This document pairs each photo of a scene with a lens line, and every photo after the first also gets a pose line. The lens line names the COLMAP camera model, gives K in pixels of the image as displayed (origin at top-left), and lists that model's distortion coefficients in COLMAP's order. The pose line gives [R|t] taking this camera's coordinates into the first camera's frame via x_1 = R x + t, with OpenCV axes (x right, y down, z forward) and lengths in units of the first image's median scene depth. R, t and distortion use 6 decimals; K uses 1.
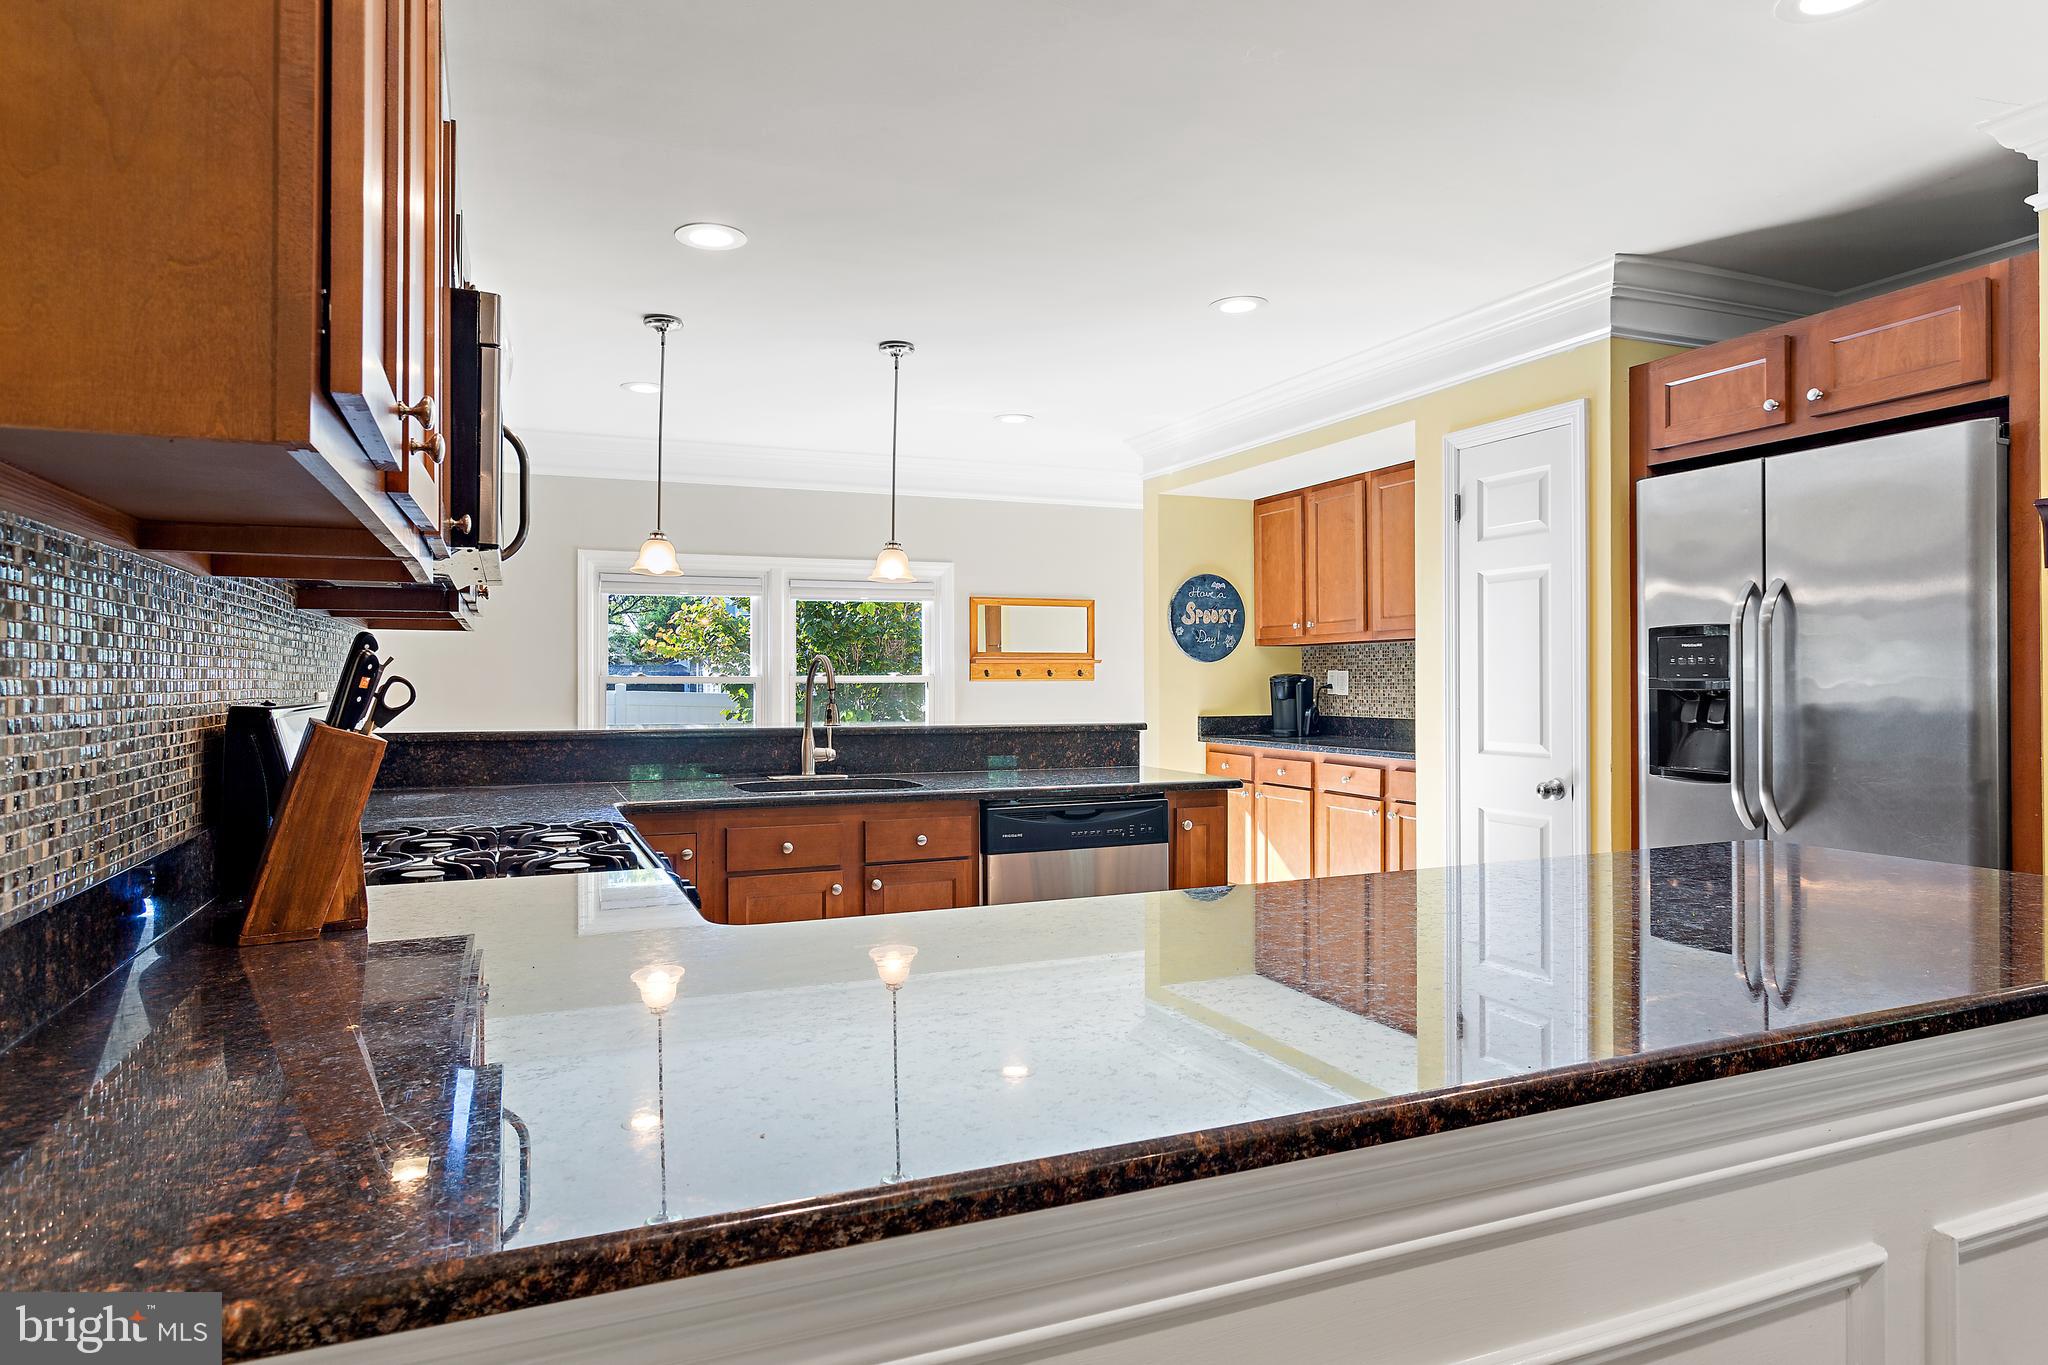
lens RADIAL K [[1186.9, 0, 1013.2], [0, 1186.9, 691.6], [0, 0, 1]] dist [-0.007909, 0.009059]
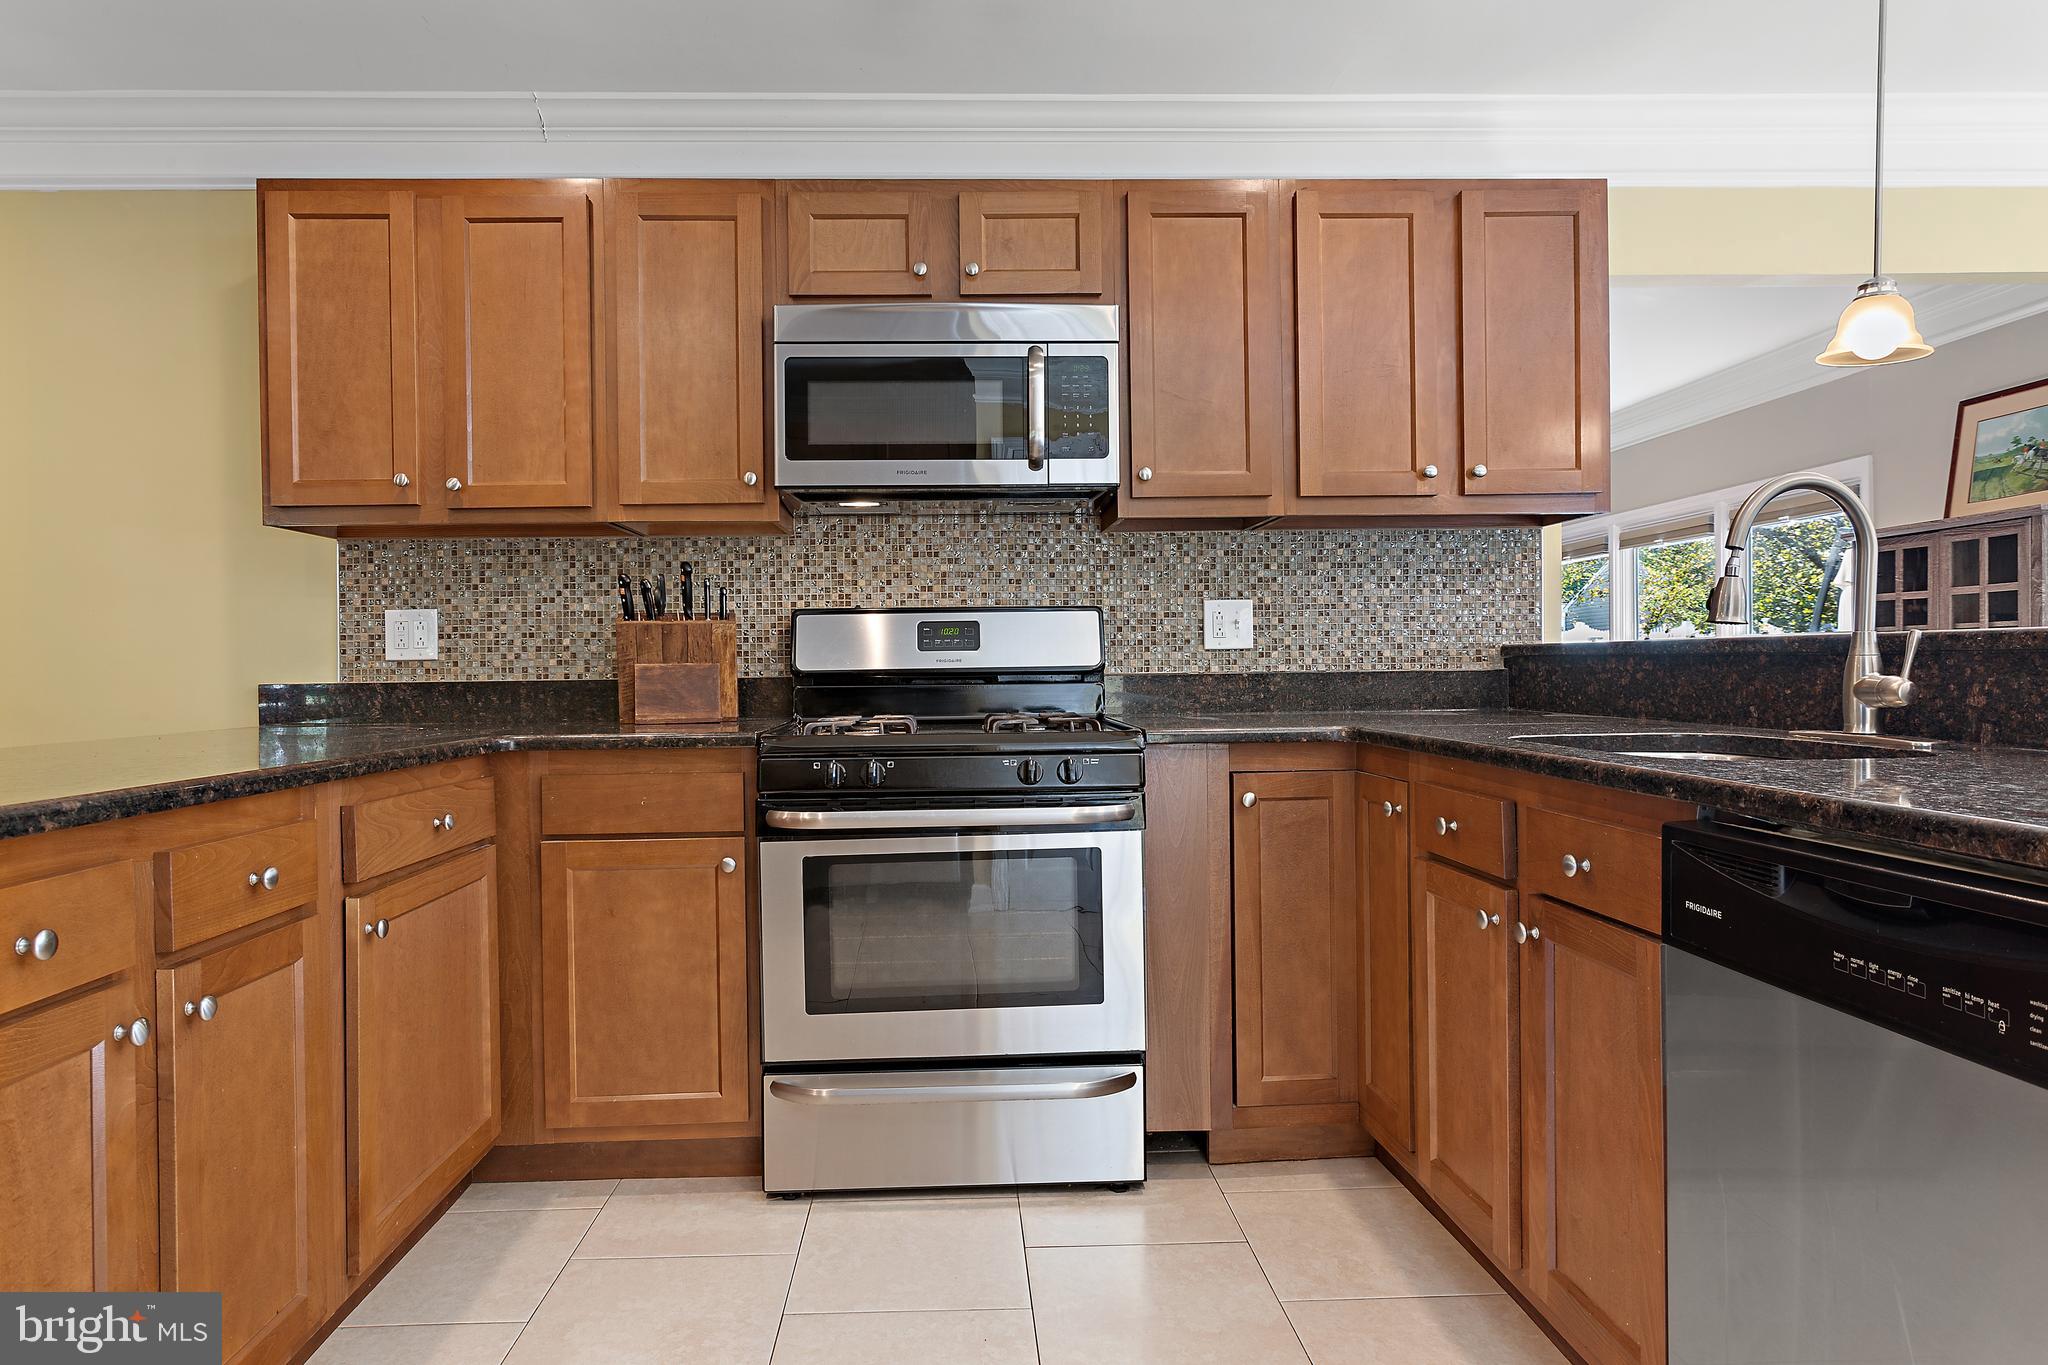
lens RADIAL K [[1186.9, 0, 1003.6], [0, 1186.9, 680.8], [0, 0, 1]] dist [-0.007909, 0.009059]
pose [[-0.345154, 0.020211, -0.938328, 0.366498], [0.009332, 0.999793, 0.018103, 0.036546], [0.938500, -0.002508, -0.345271, 0.808589]]
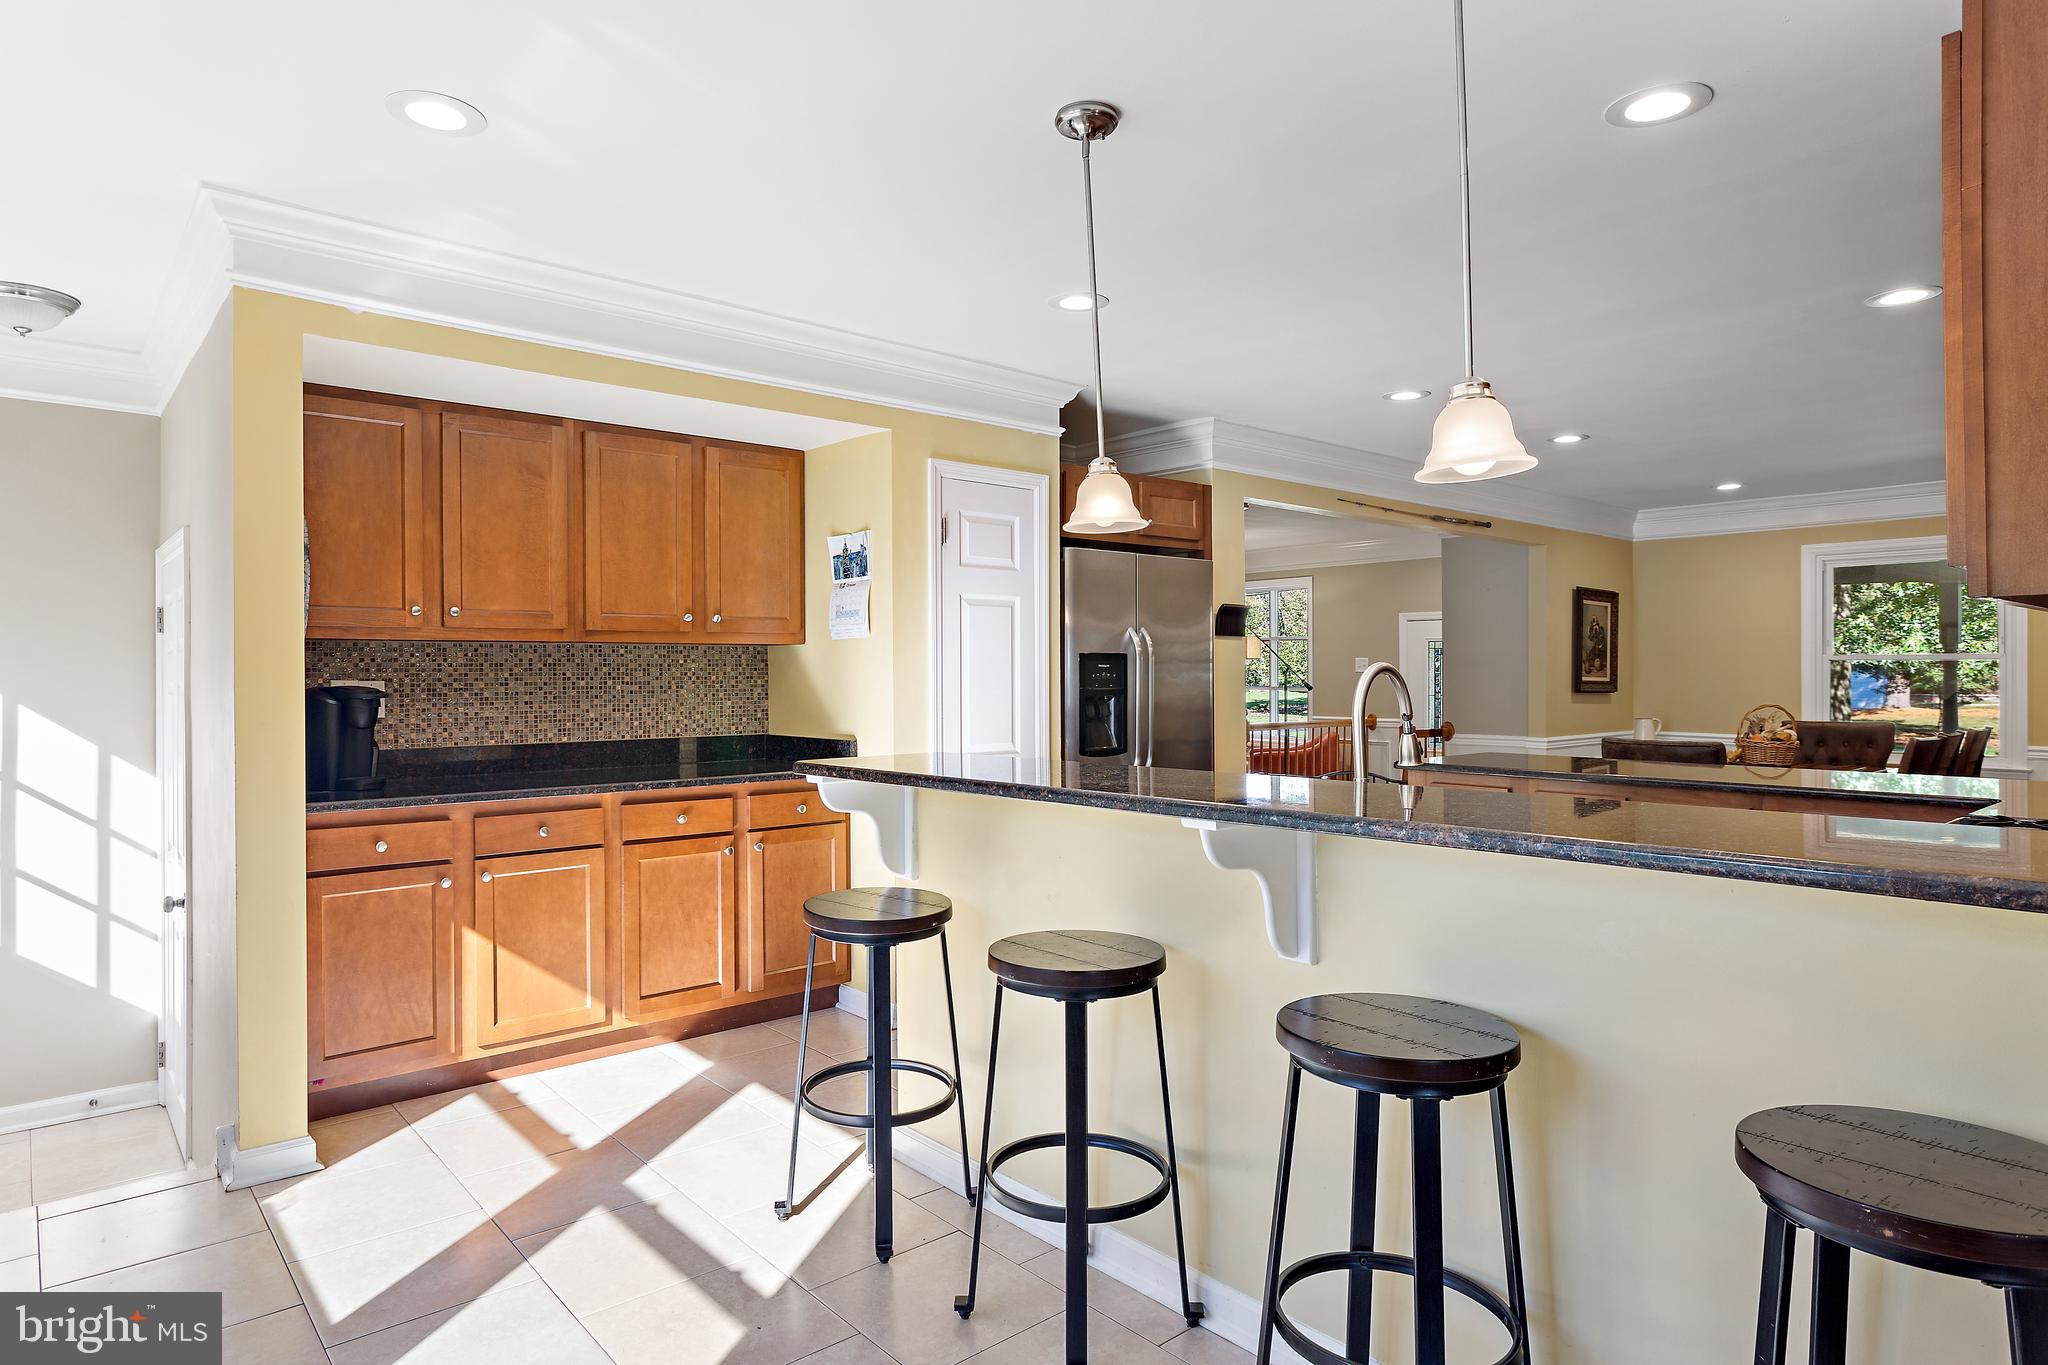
lens RADIAL K [[1186.9, 0, 1013.2], [0, 1186.9, 683.0], [0, 0, 1]] dist [-0.007909, 0.009059]
pose [[-0.309448, -0.004332, 0.950907, -0.686403], [0.013793, 0.999864, 0.009044, -0.026617], [-0.950816, 0.015914, -0.309346, 1.309281]]
